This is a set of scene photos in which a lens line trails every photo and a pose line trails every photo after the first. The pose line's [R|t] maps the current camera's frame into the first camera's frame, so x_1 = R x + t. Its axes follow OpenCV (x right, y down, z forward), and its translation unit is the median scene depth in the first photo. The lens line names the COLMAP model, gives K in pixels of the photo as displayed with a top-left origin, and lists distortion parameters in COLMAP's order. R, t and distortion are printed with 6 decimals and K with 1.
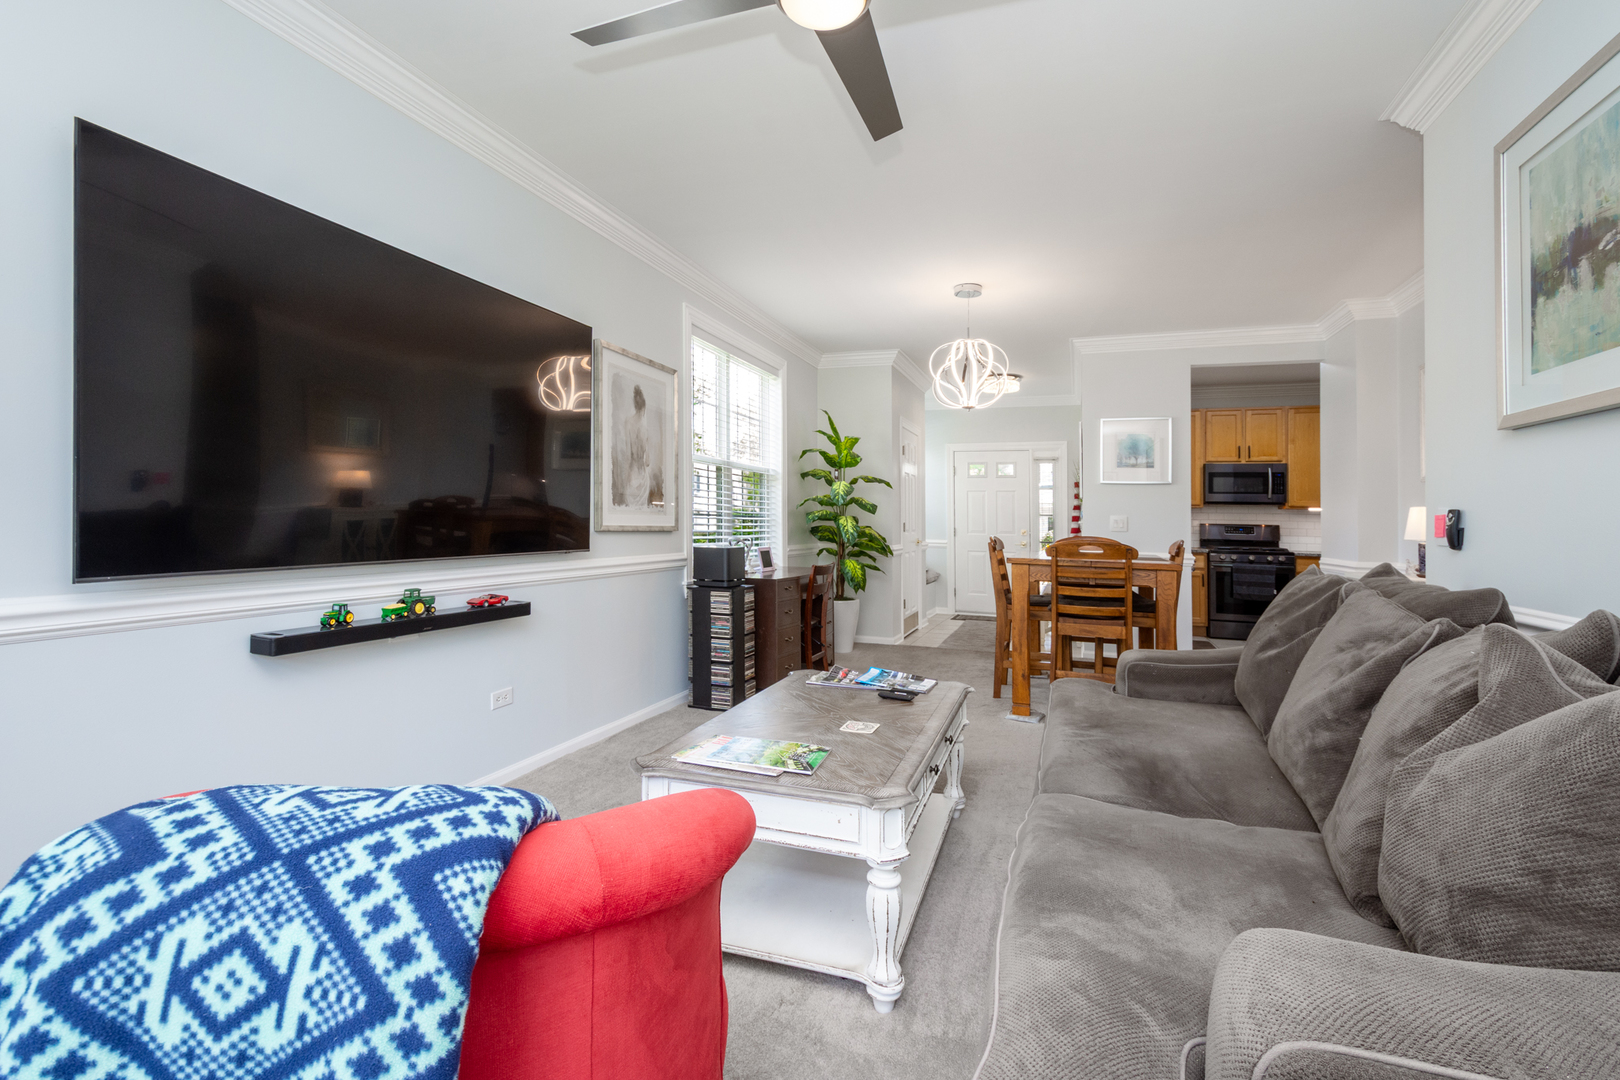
lens RADIAL K [[665.7, 0, 837.6], [0, 665.7, 517.9], [0, 0, 1]] dist [0.001935, -0.000026]
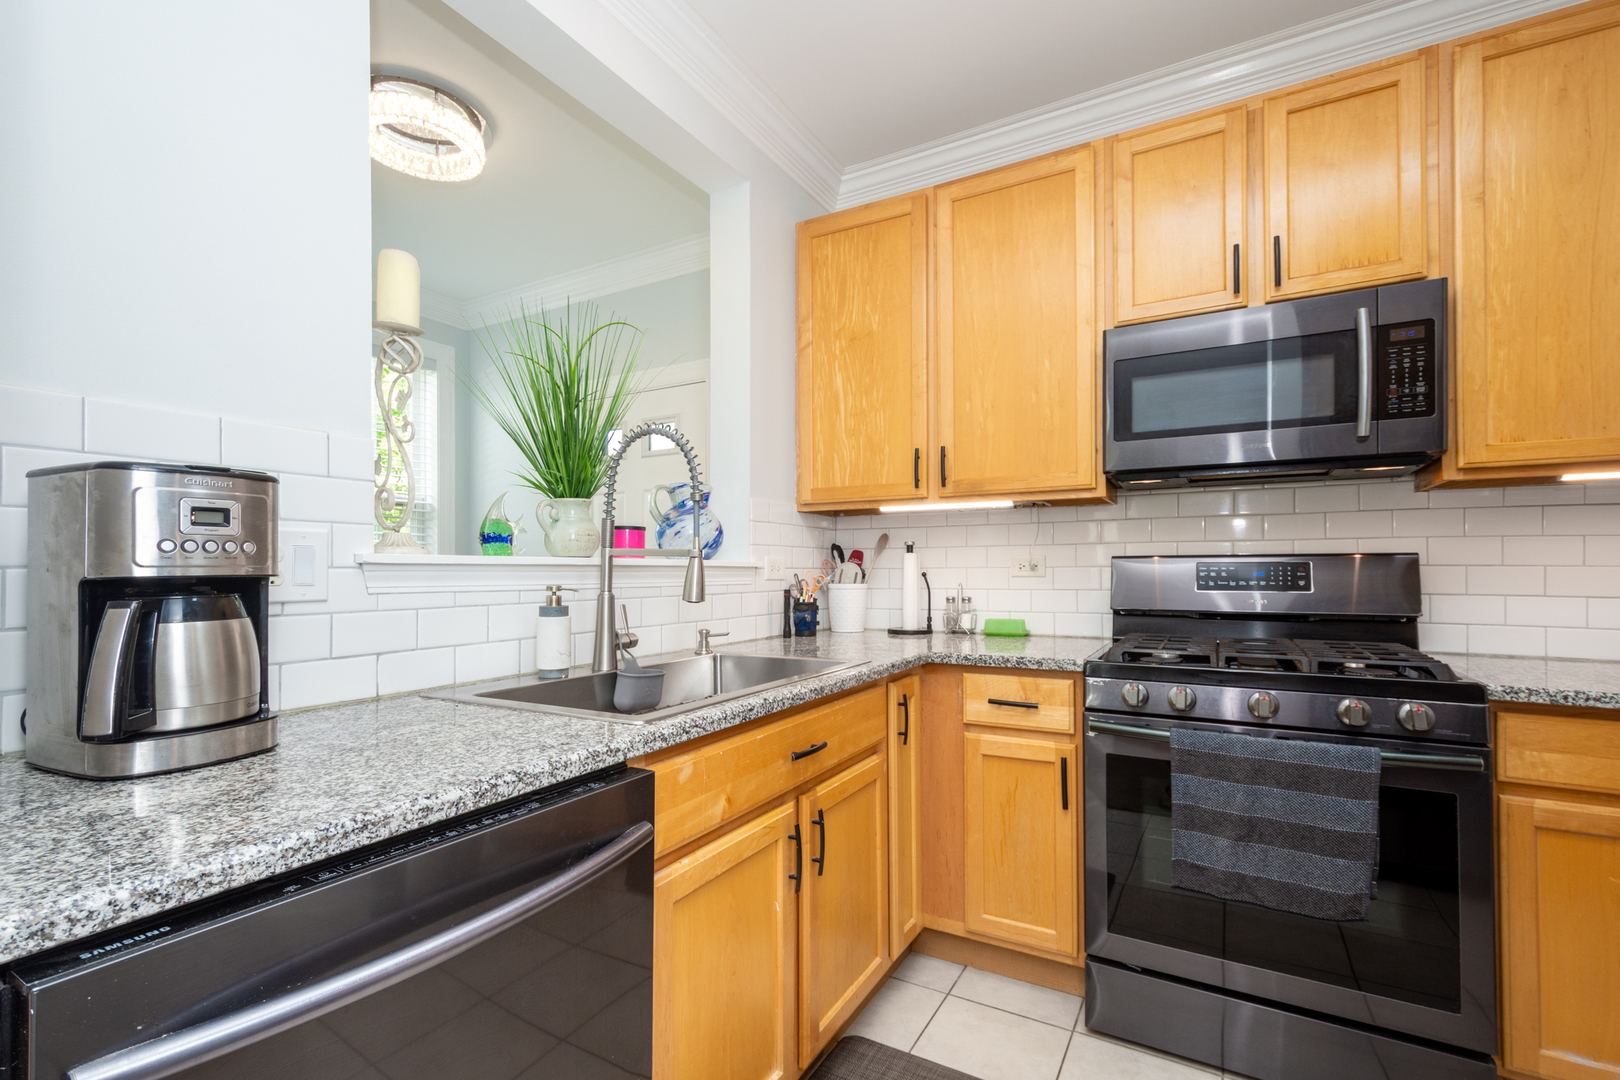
lens RADIAL K [[733.7, 0, 816.5], [0, 733.7, 576.8], [0, 0, 1]] dist [0.006343, 0.000068]
pose [[0.989879, -0.019174, -0.140615, 0.632028], [0.020643, 0.999746, 0.008993, 0.016383], [0.140407, -0.011804, 0.990024, 0.918190]]
